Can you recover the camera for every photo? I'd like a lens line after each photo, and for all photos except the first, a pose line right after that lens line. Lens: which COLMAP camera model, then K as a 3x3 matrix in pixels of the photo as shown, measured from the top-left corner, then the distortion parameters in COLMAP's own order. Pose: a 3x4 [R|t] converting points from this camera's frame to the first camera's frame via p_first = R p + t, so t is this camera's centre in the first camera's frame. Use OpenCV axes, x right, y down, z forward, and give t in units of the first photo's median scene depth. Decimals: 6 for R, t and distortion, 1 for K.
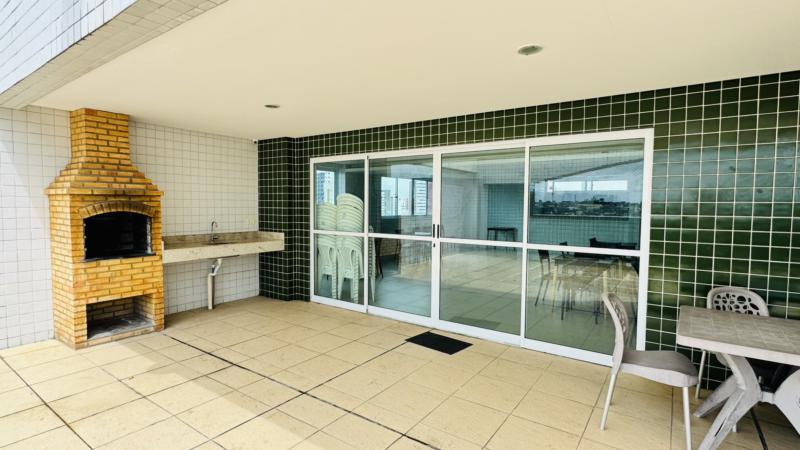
lens RADIAL K [[392.4, 0, 399.8], [0, 392.4, 224.0], [0, 0, 1]] dist [-0.000219, -0.000008]
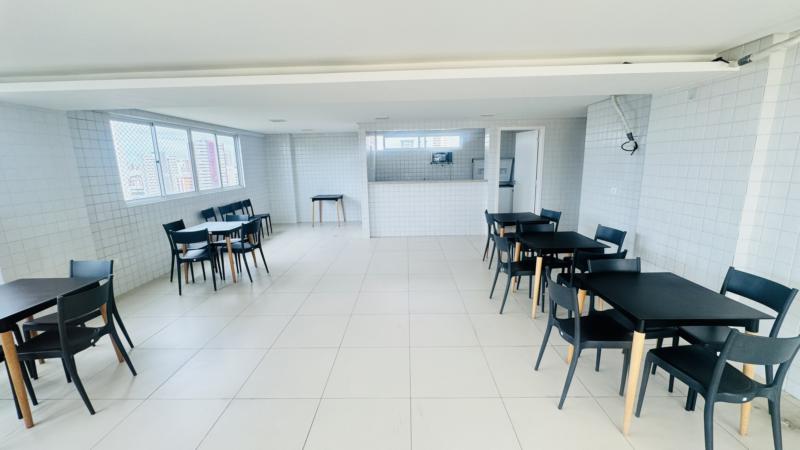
lens RADIAL K [[321.6, 0, 400.0], [0, 321.6, 223.4], [0, 0, 1]] dist [0.000713, -0.000496]
pose [[0.830223, -0.136142, 0.540550, 0.018679], [0.063261, 0.986463, 0.151287, -0.028596], [-0.553829, -0.091406, 0.827598, 0.404838]]
